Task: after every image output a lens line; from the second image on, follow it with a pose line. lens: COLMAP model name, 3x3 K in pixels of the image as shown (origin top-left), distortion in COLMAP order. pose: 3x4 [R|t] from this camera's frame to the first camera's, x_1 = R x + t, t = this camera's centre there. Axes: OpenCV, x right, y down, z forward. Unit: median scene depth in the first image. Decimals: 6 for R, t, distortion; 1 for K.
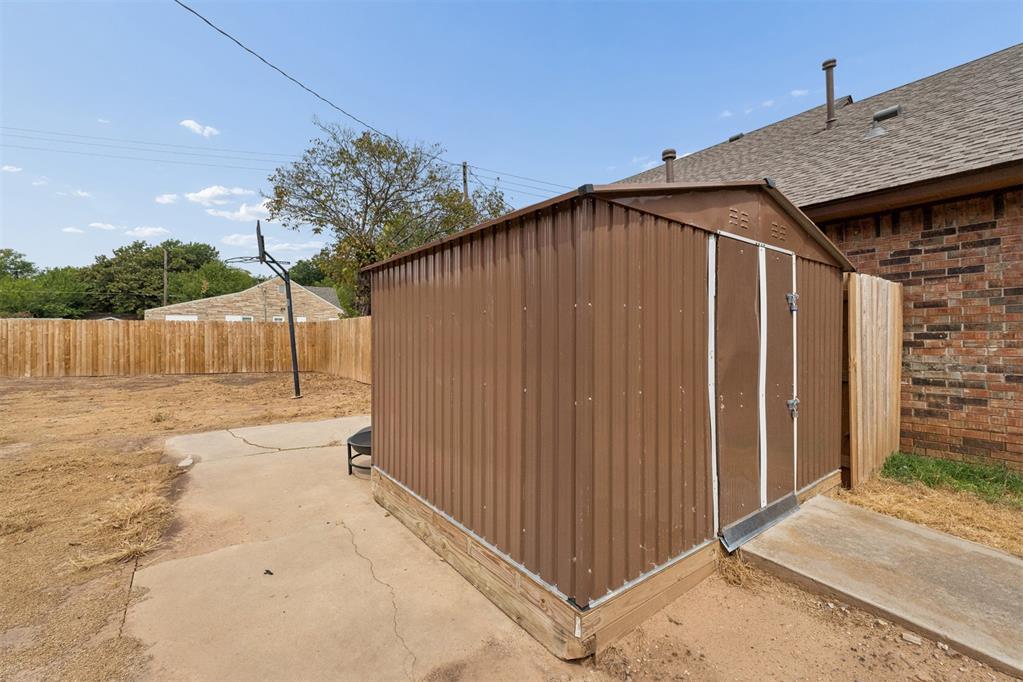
lens RADIAL K [[426.1, 0, 511.8], [0, 426.1, 343.6], [0, 0, 1]] dist [0.000734, -0.000127]
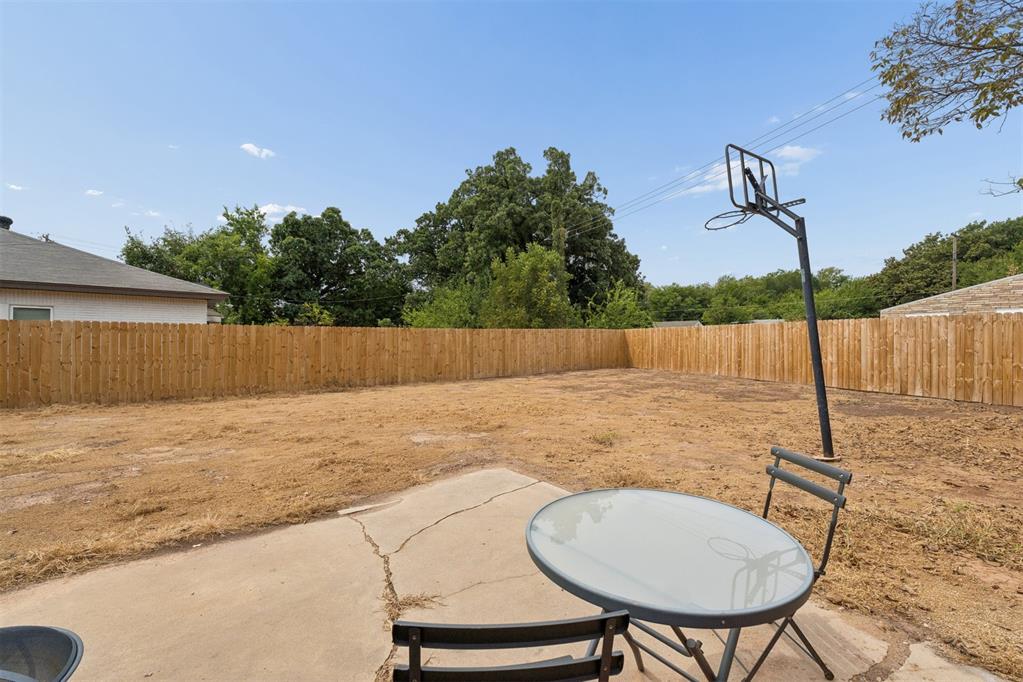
lens RADIAL K [[426.1, 0, 511.8], [0, 426.1, 343.6], [0, 0, 1]] dist [0.000734, -0.000127]
pose [[0.031171, 0.009051, -0.999473, -0.000720], [-0.016685, 0.999824, 0.008534, -0.006612], [0.999375, 0.016410, 0.031317, 0.358169]]
